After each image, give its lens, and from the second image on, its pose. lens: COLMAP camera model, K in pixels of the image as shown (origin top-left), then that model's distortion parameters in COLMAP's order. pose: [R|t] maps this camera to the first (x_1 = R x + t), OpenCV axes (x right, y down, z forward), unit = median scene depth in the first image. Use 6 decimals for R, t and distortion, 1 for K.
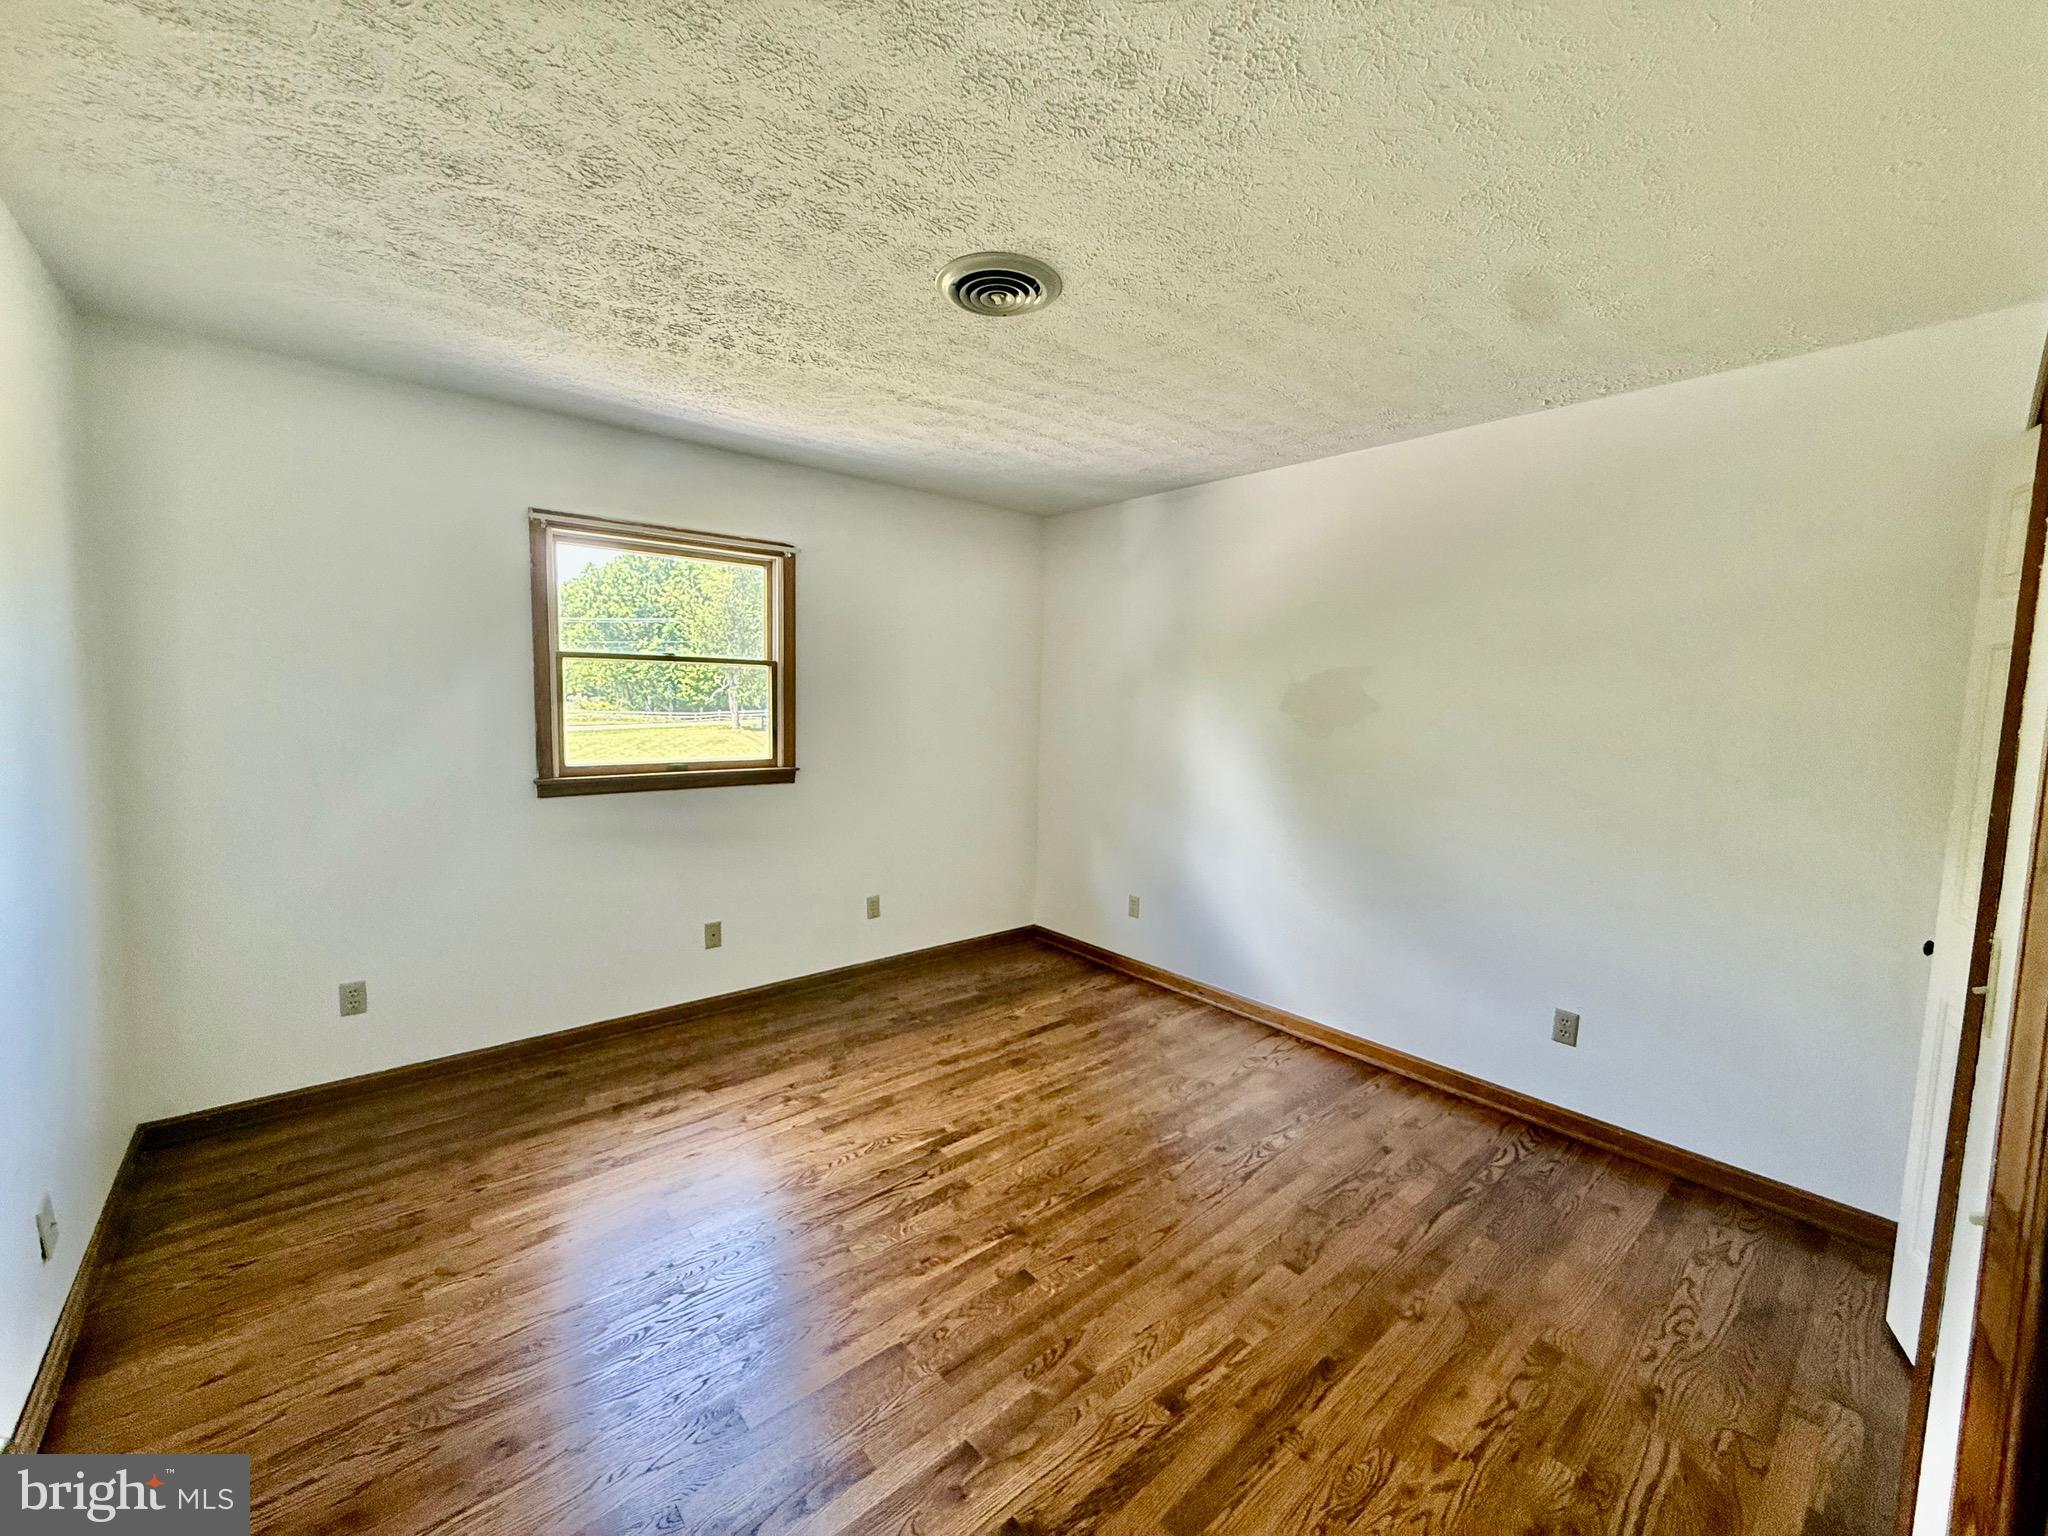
lens RADIAL K [[822.0, 0, 1018.6], [0, 822.0, 767.5], [0, 0, 1]] dist [0.008424, -0.000134]
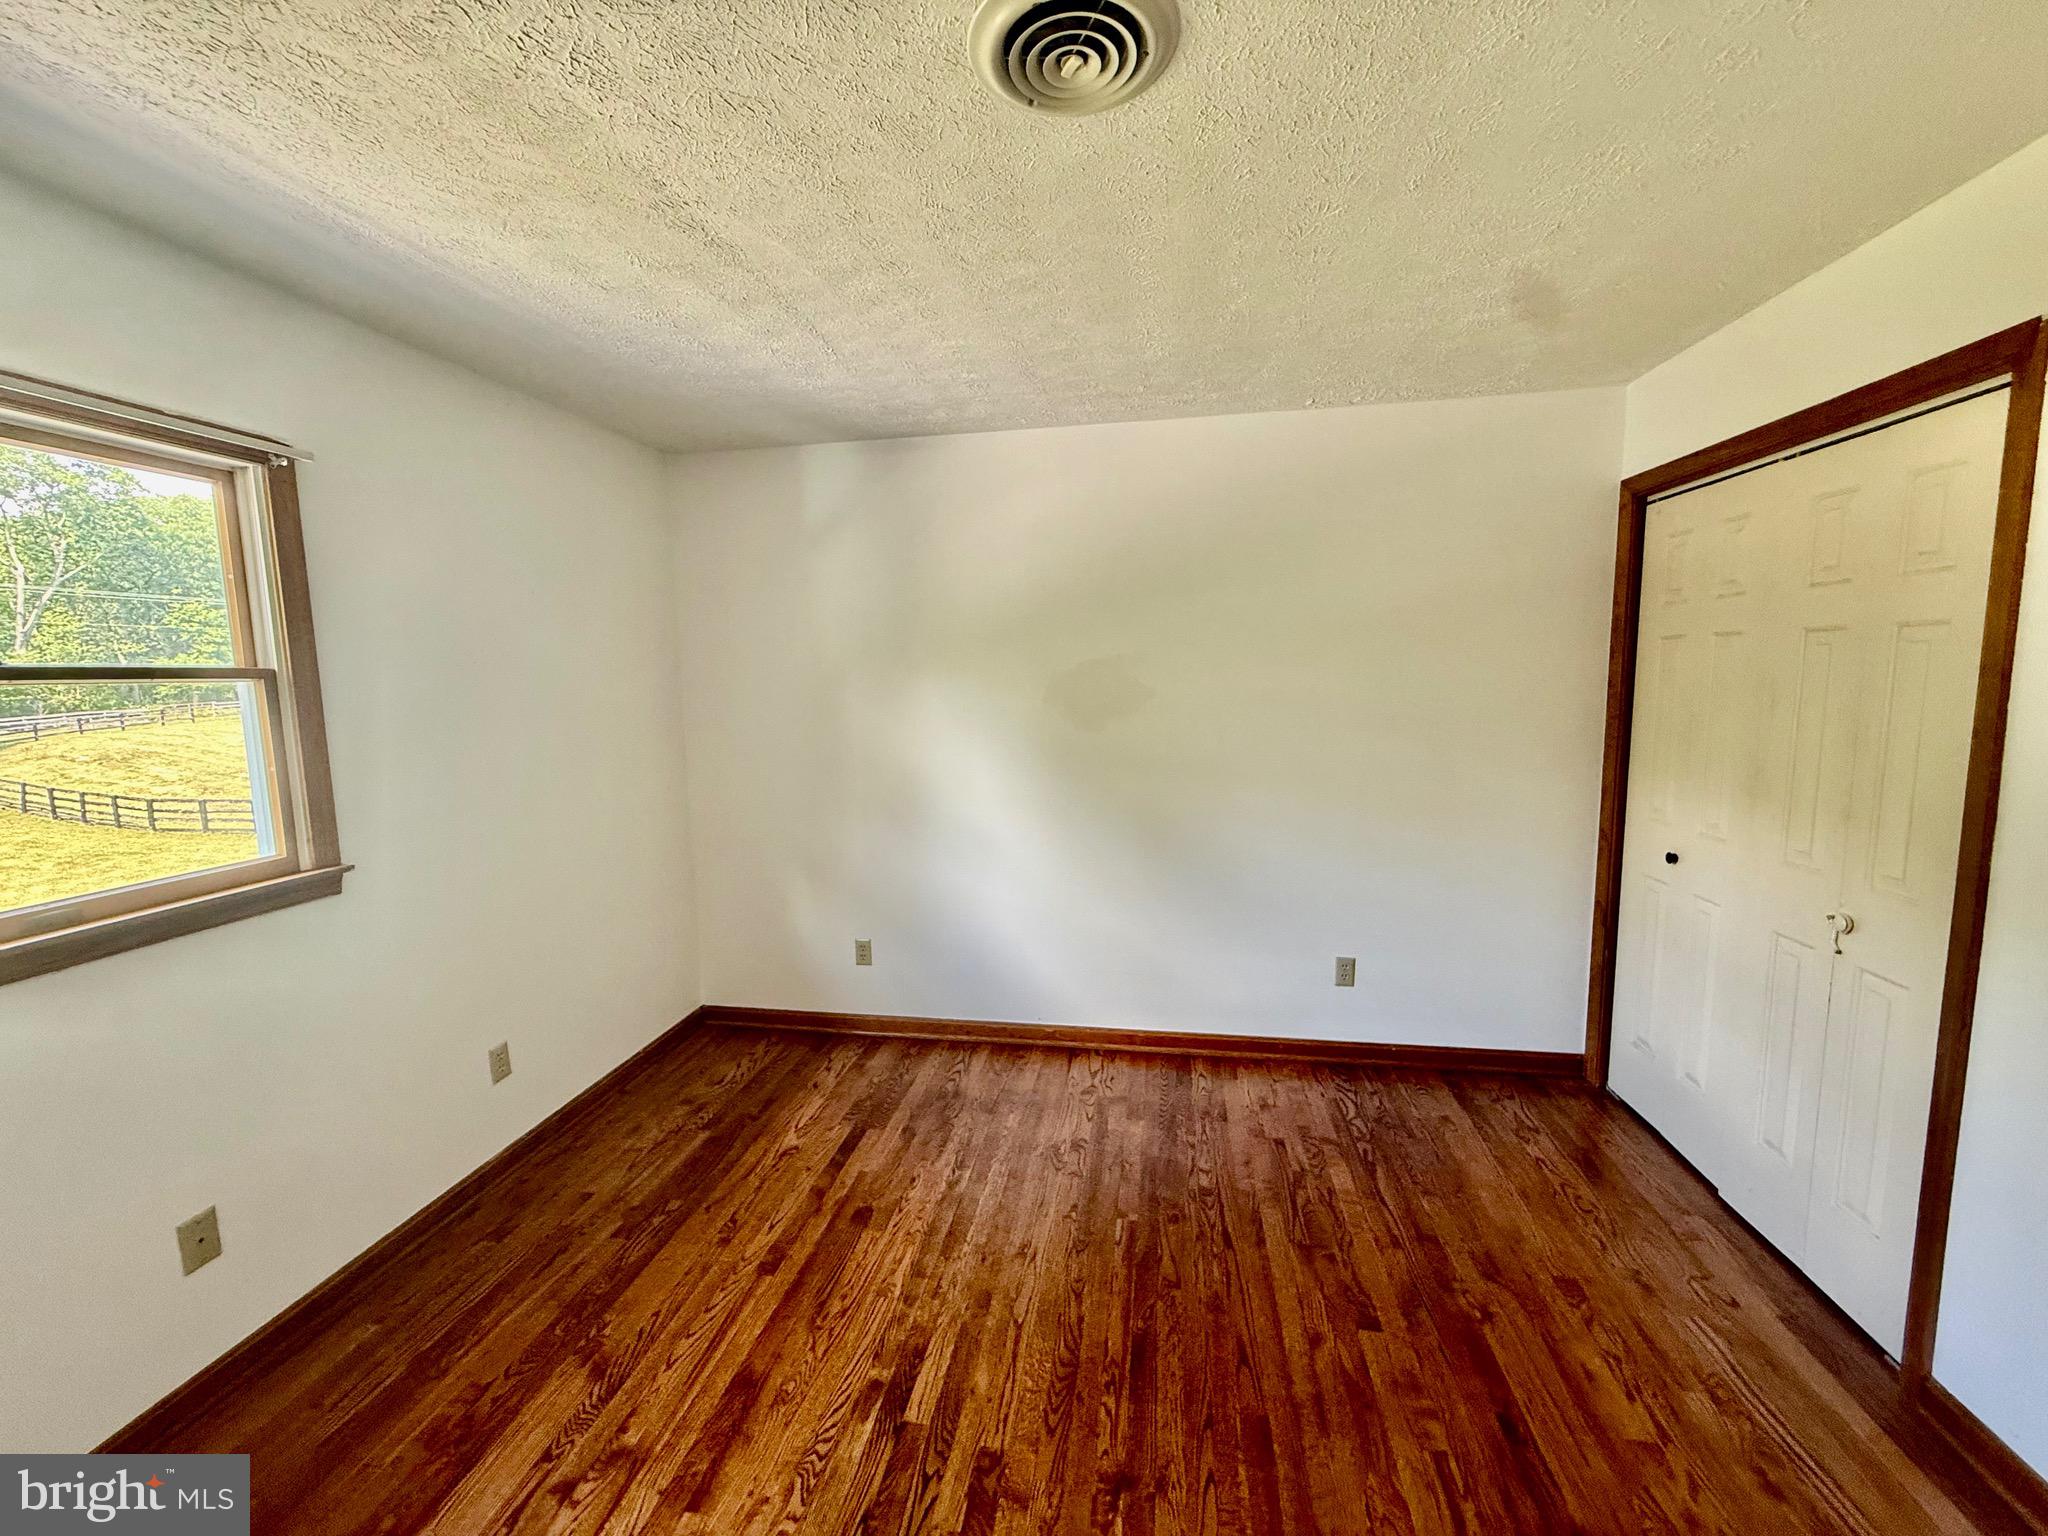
lens RADIAL K [[822.0, 0, 1018.6], [0, 822.0, 767.5], [0, 0, 1]] dist [0.008424, -0.000134]
pose [[0.772276, -0.112051, 0.625328, -0.285139], [0.097940, 0.993554, 0.057077, -0.055452], [-0.627693, 0.017165, 0.778272, 0.328120]]
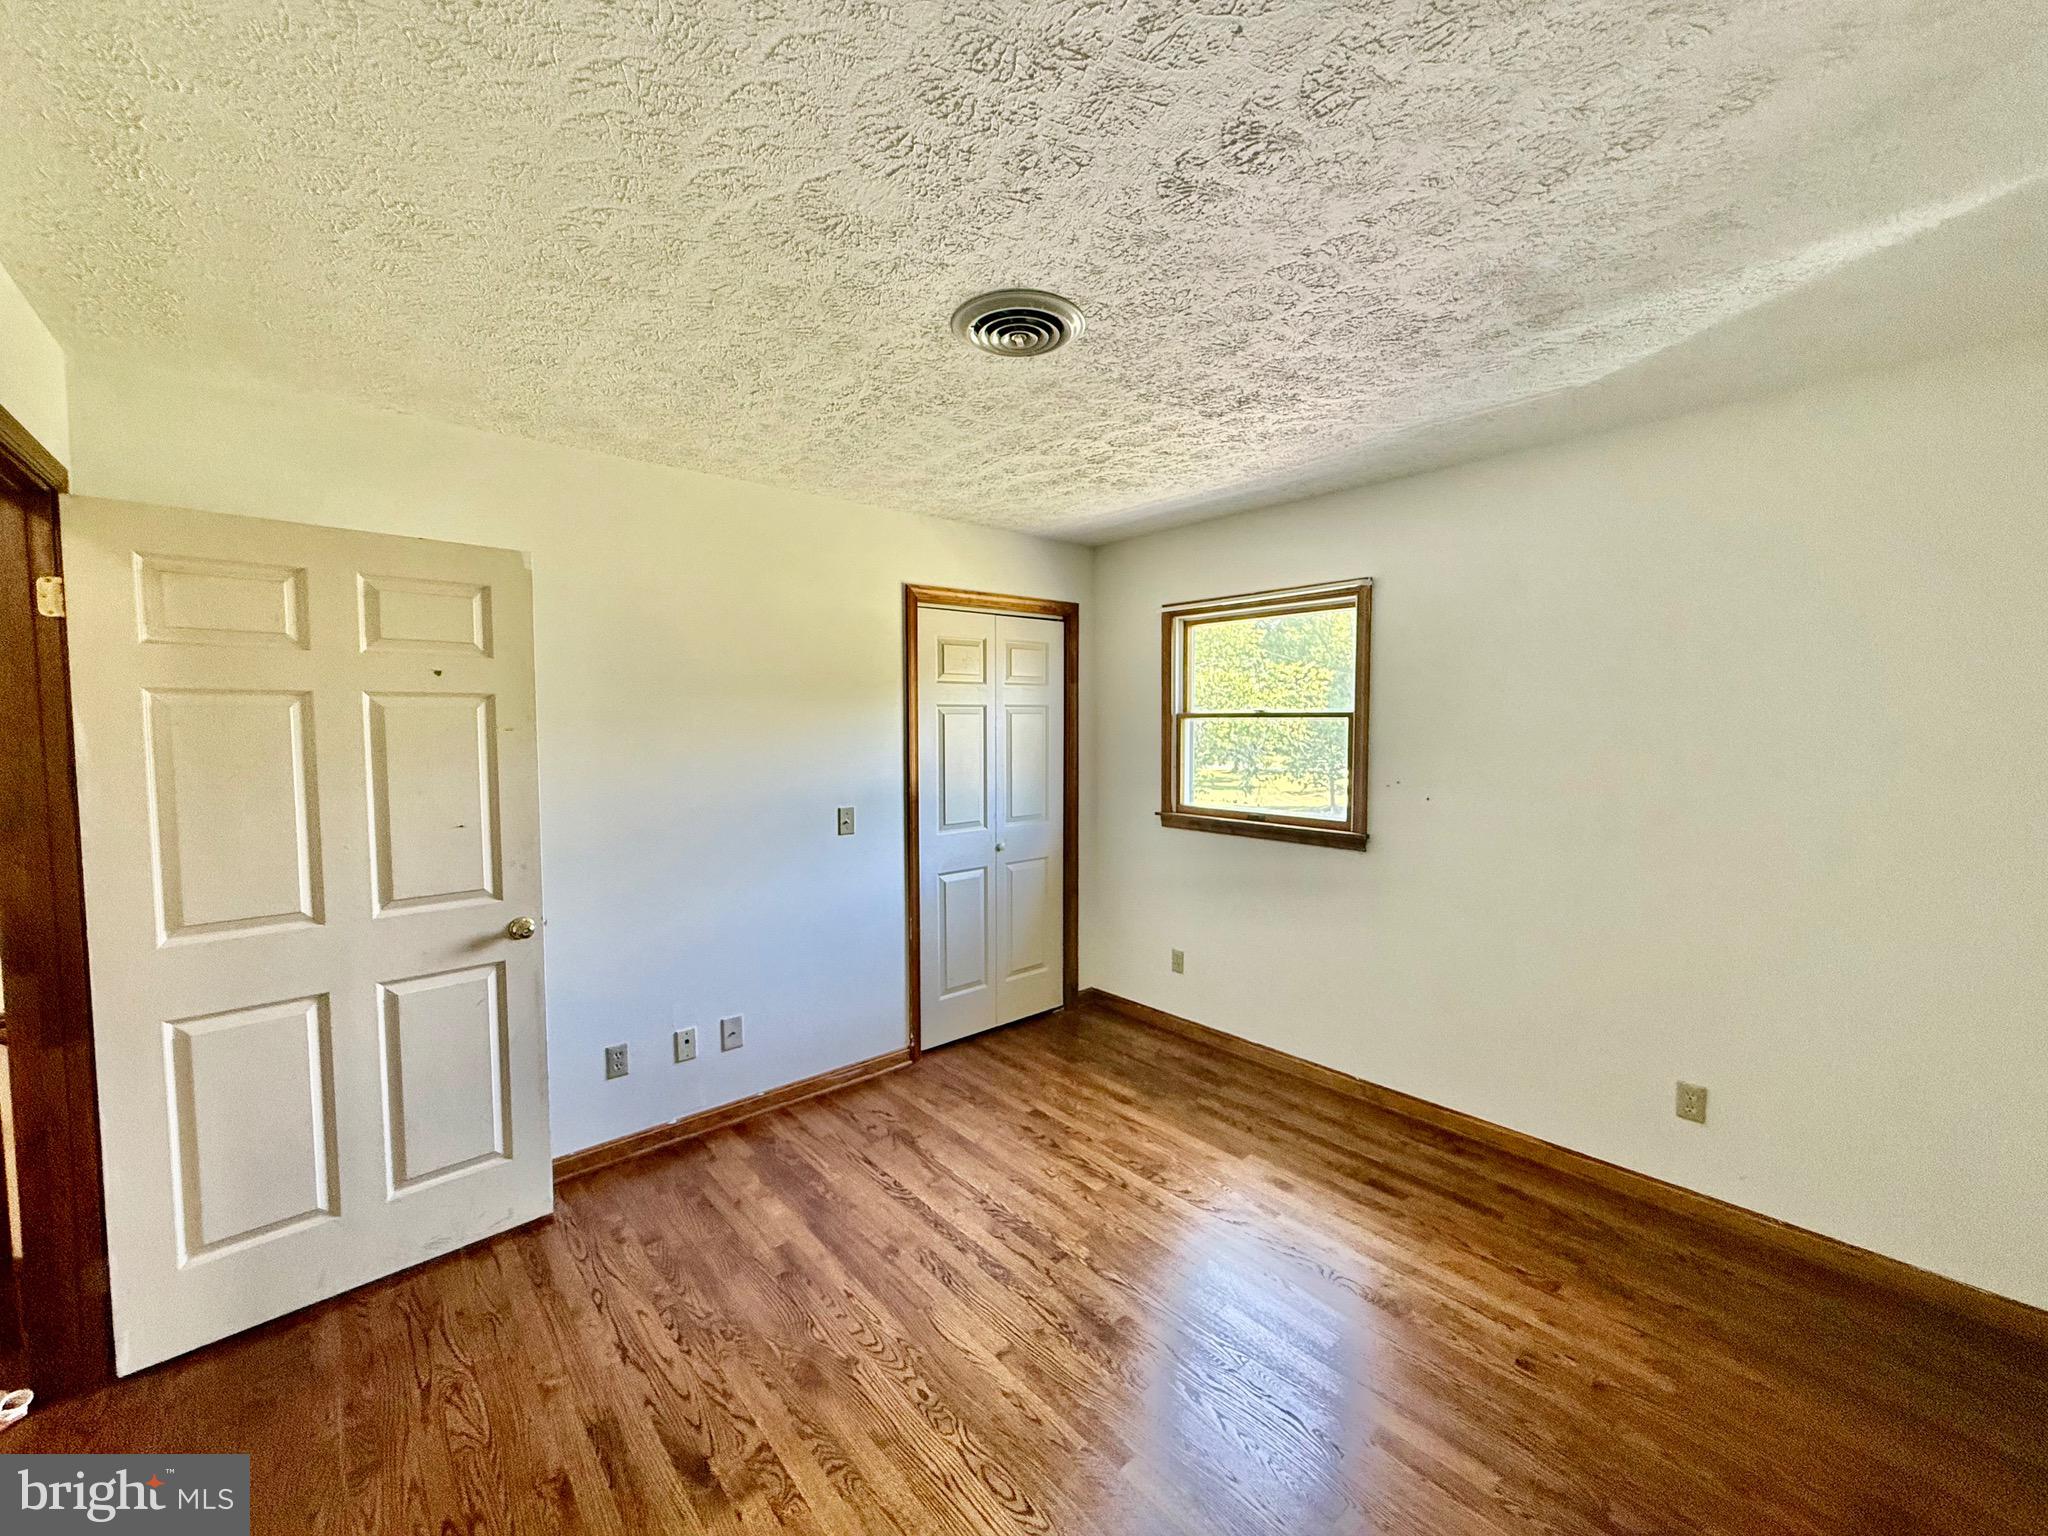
lens RADIAL K [[822.0, 0, 1018.6], [0, 822.0, 767.5], [0, 0, 1]] dist [0.008424, -0.000134]
pose [[-0.008790, 0.030265, -0.999503, 0.642418], [-0.091378, 0.995335, 0.030942, -0.067936], [0.995777, 0.091605, -0.005984, 0.696801]]
